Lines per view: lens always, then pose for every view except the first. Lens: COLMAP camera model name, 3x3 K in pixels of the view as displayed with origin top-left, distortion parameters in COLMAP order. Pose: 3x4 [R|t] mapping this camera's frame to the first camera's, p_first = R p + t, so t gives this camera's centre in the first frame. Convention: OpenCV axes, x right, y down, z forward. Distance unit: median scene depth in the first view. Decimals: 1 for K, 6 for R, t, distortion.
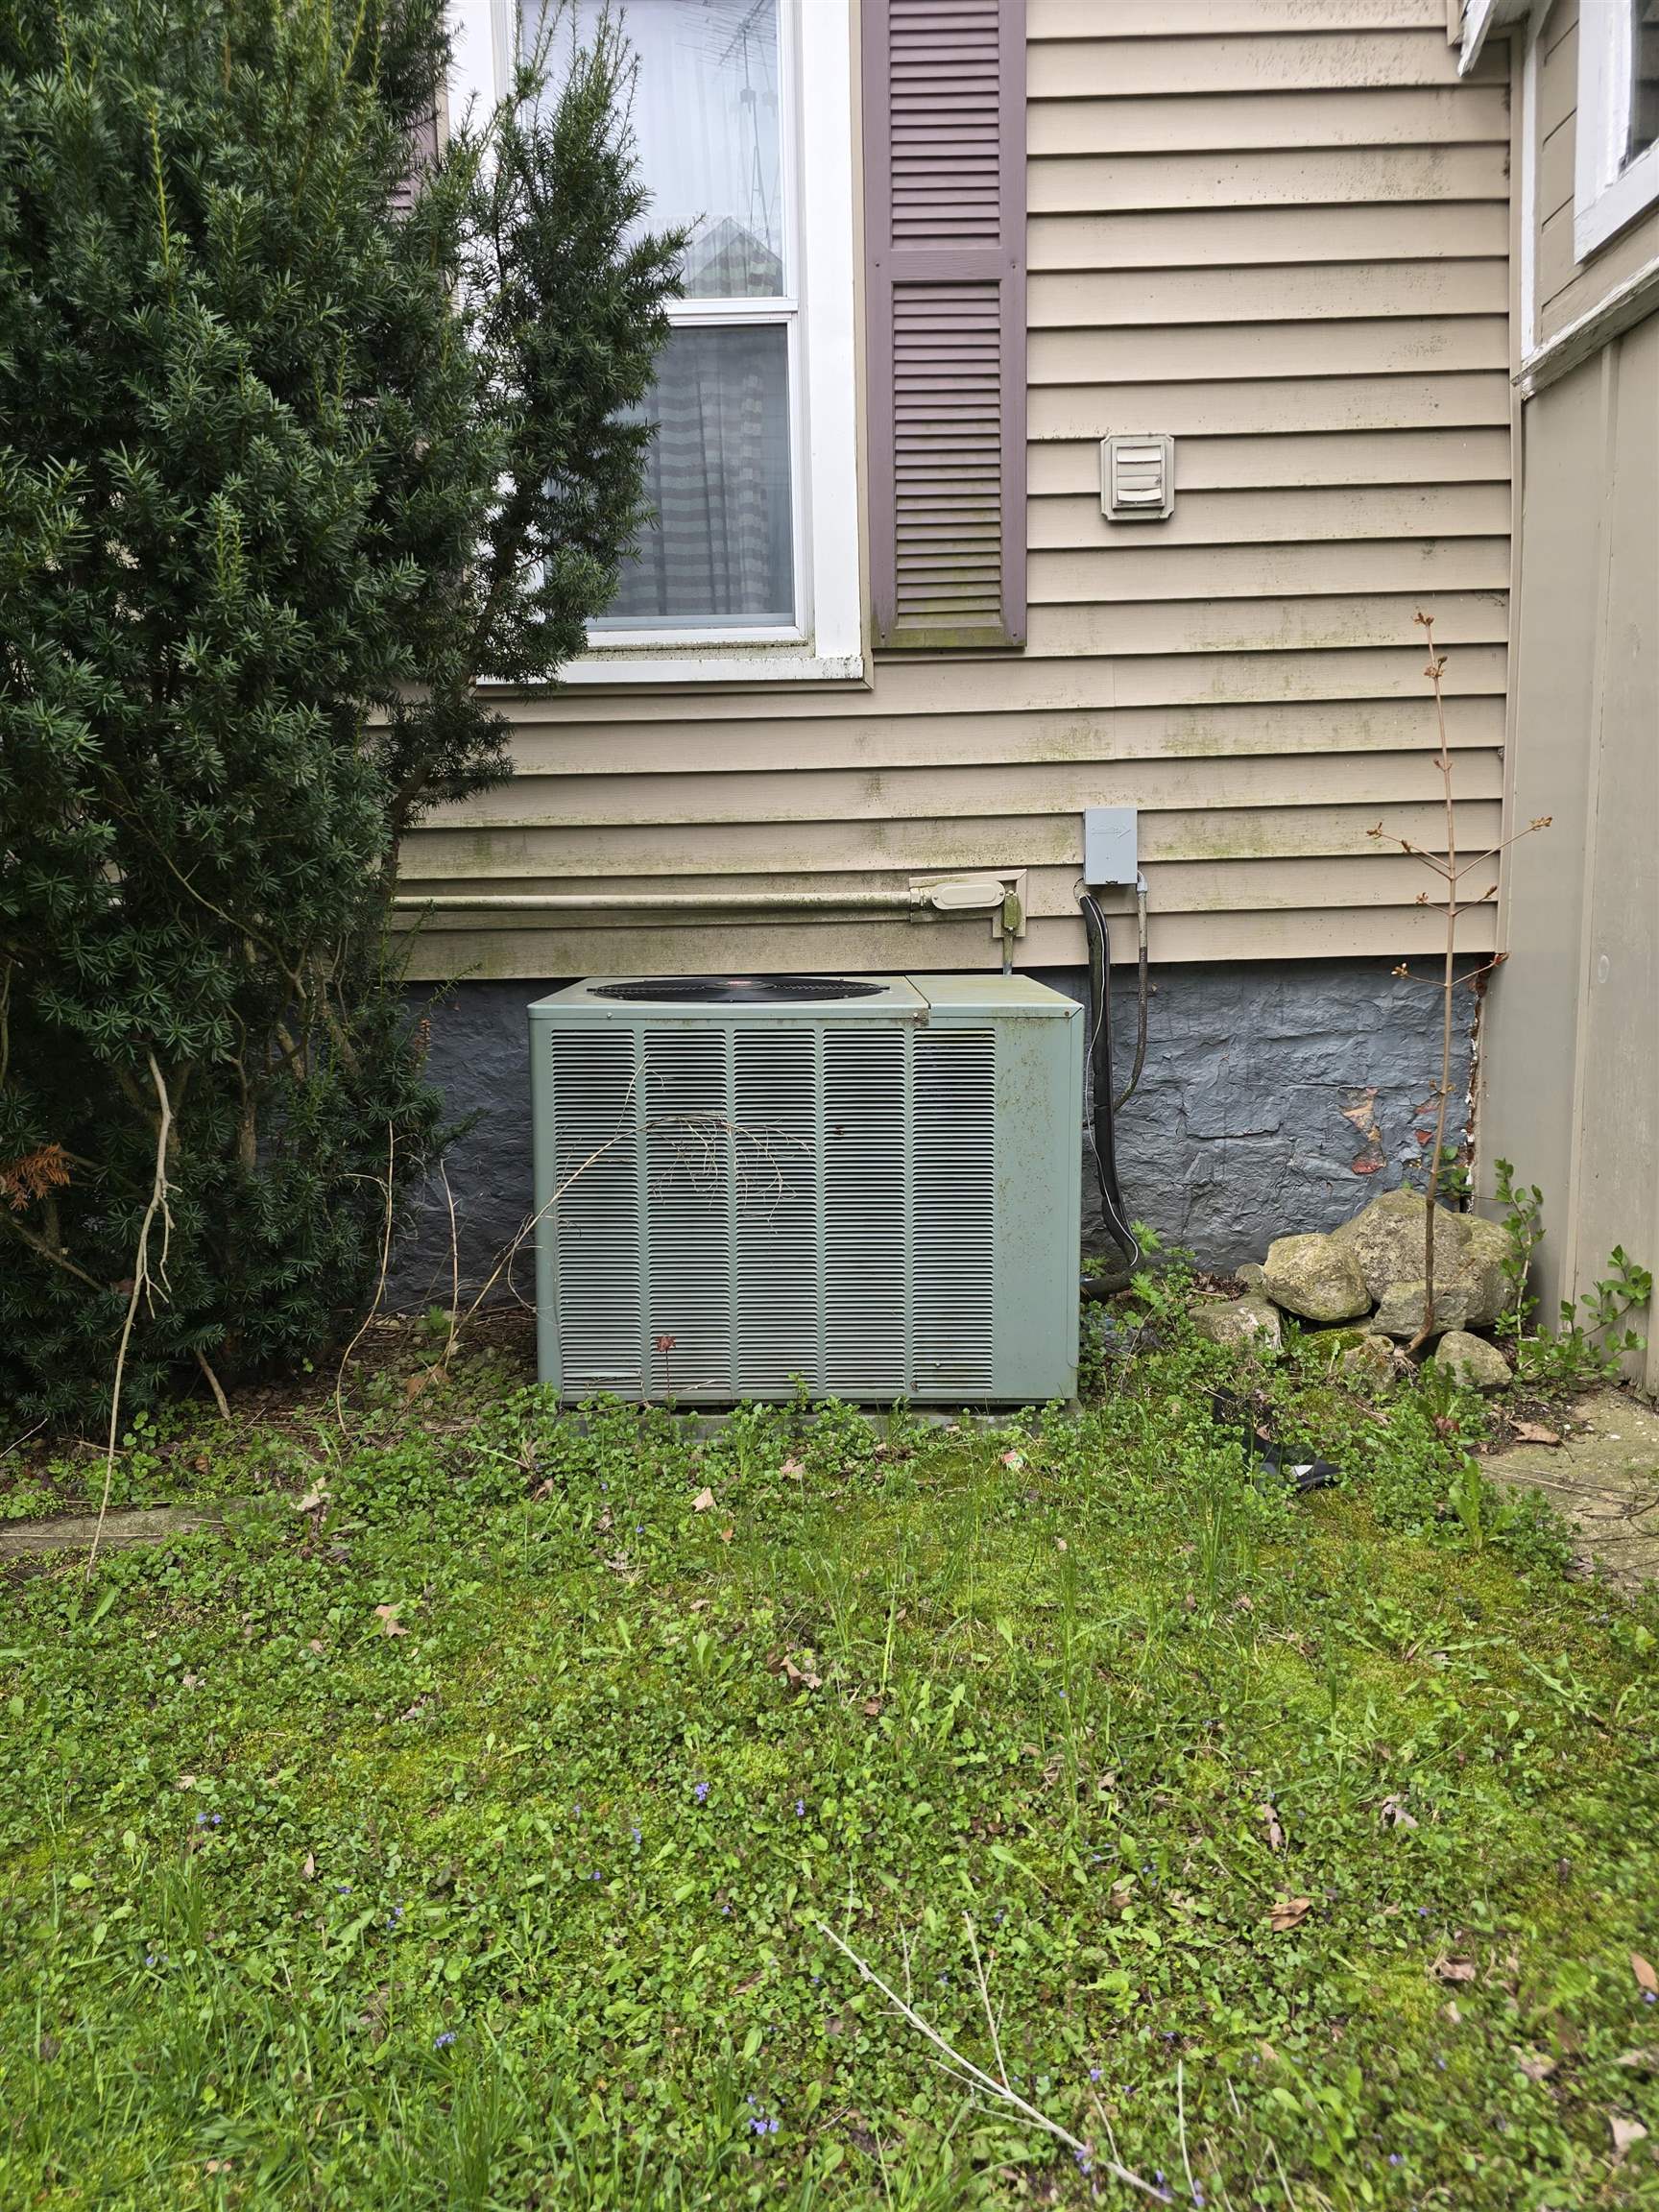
lens RADIAL K [[1445.1, 0, 829.5], [0, 1445.1, 1106.0], [0, 0, 1]] dist [0.001545, -0.001276]
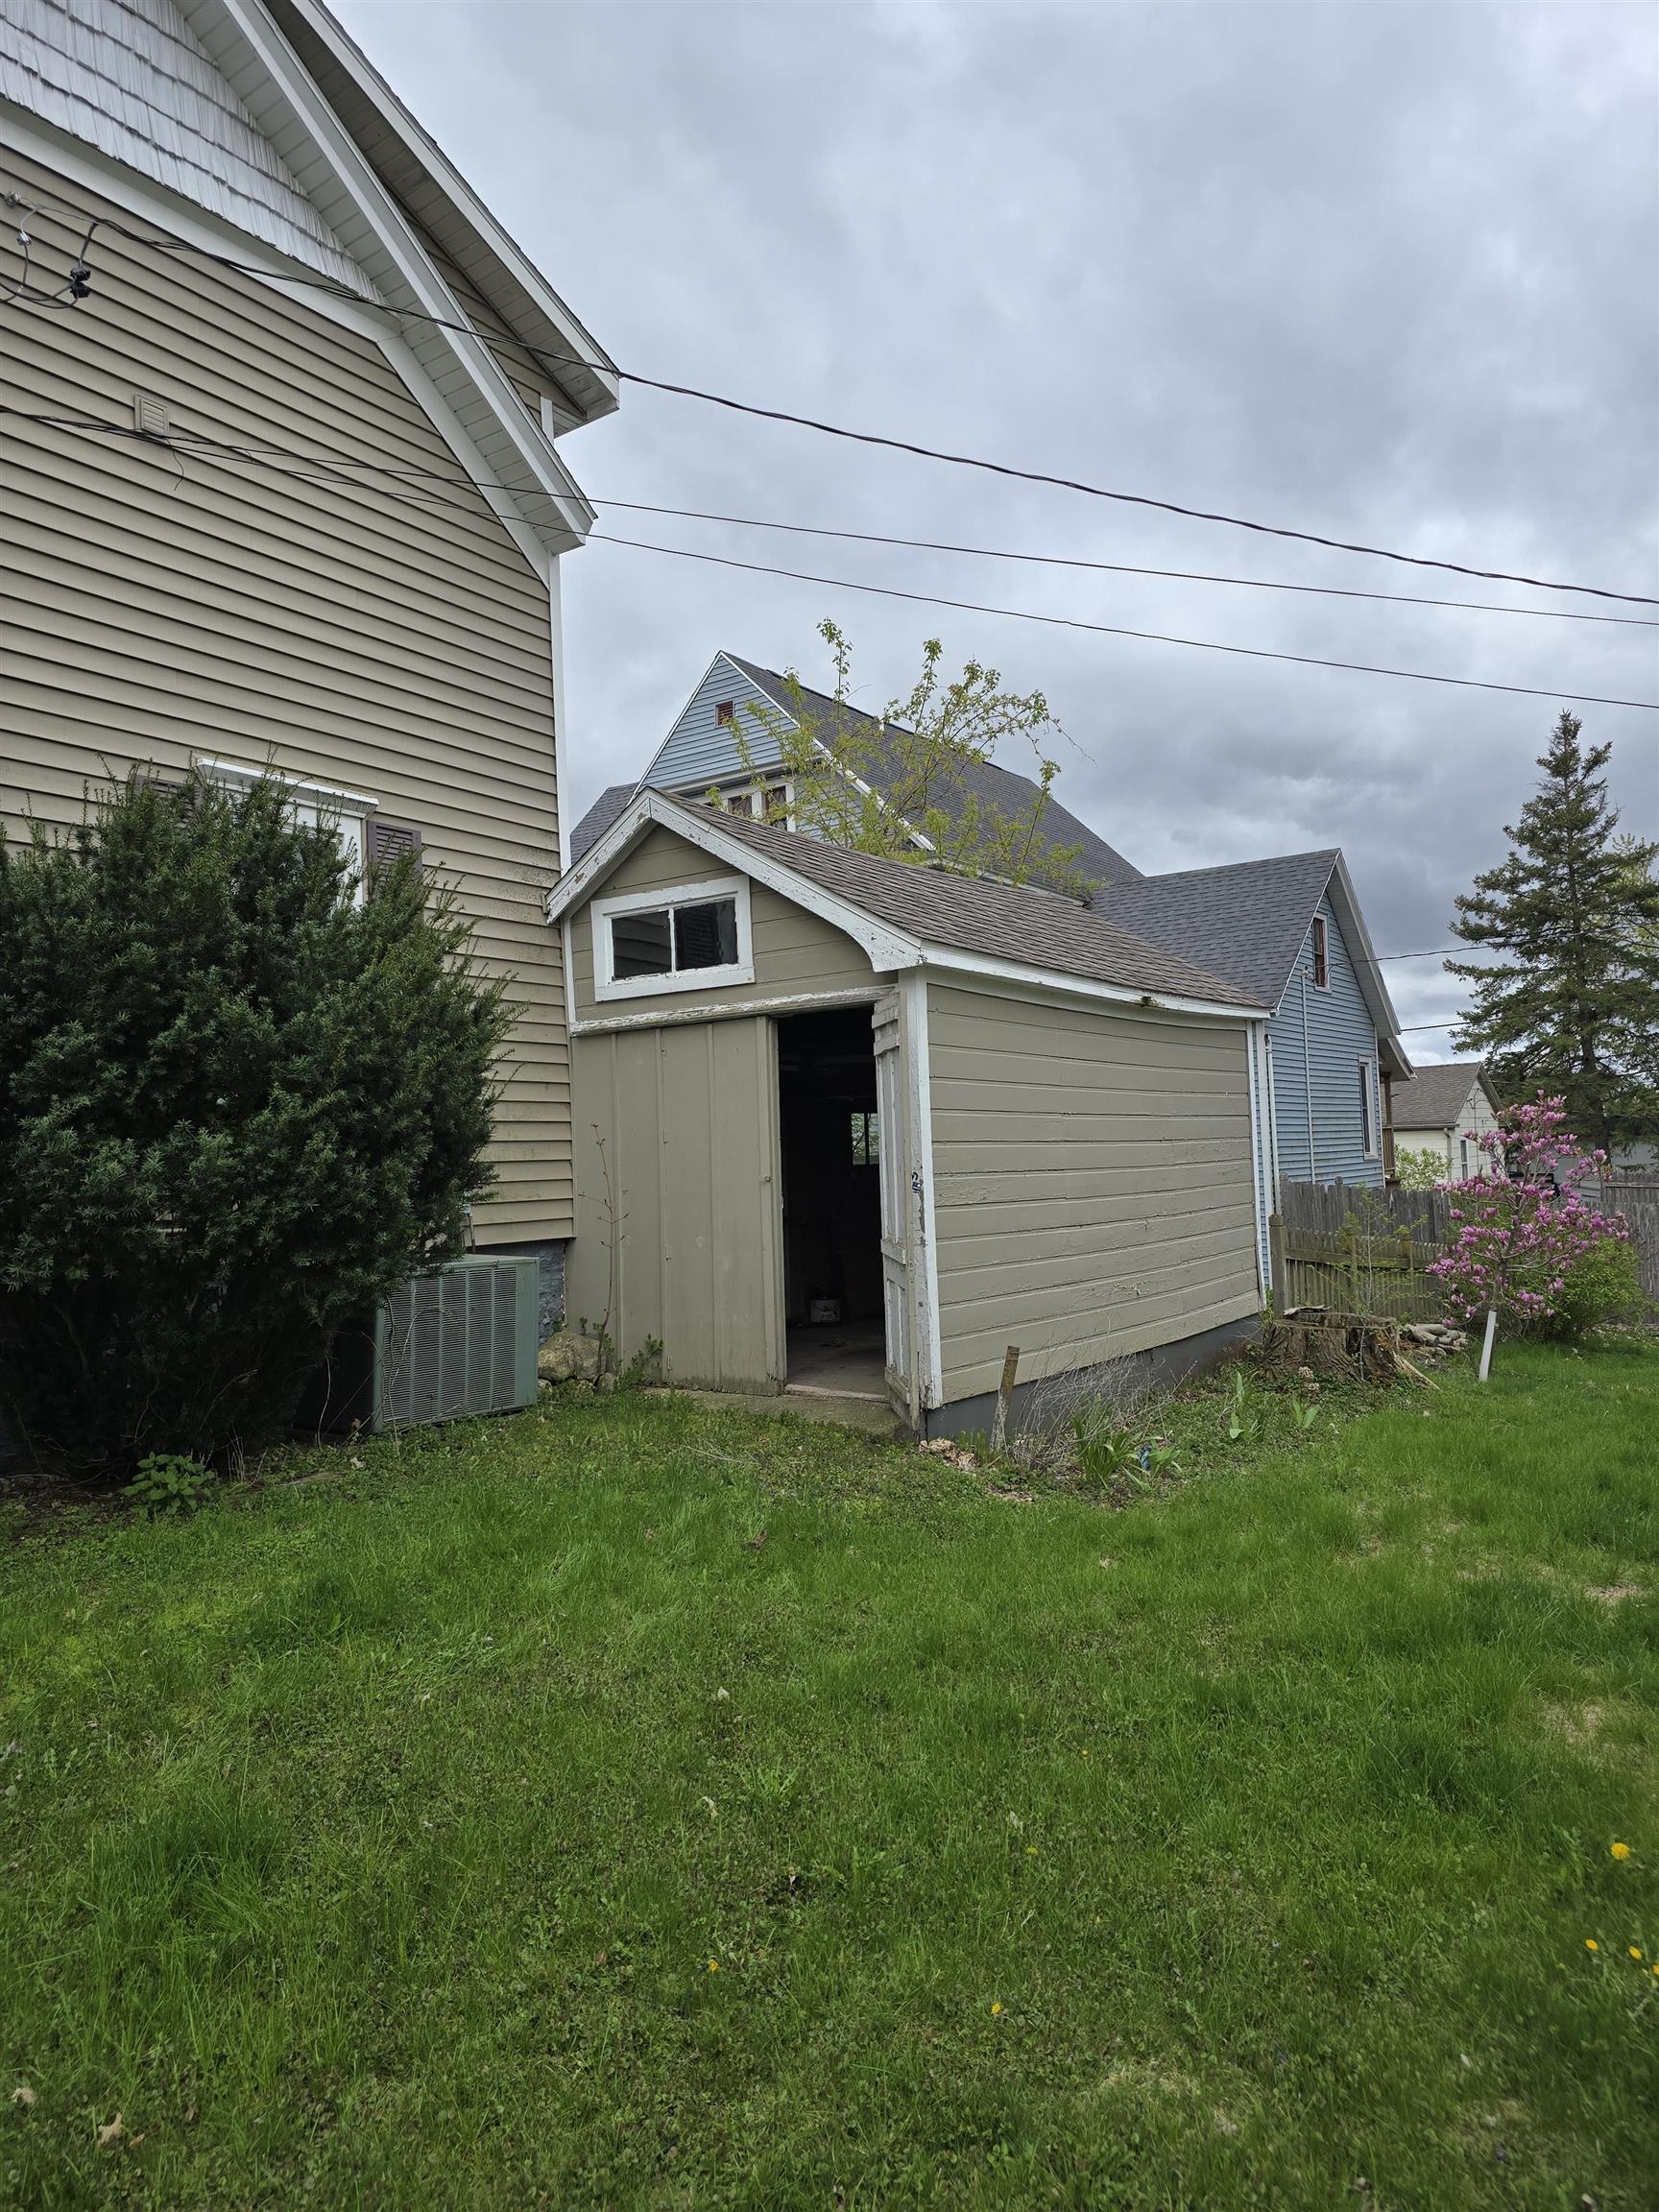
lens RADIAL K [[1445.1, 0, 829.5], [0, 1445.1, 1106.0], [0, 0, 1]] dist [0.001545, -0.001276]
pose [[0.544240, 0.047870, 0.837563, -1.612026], [0.129525, 0.981605, -0.140267, 0.093761], [-0.828870, 0.184824, 0.528029, -0.870001]]
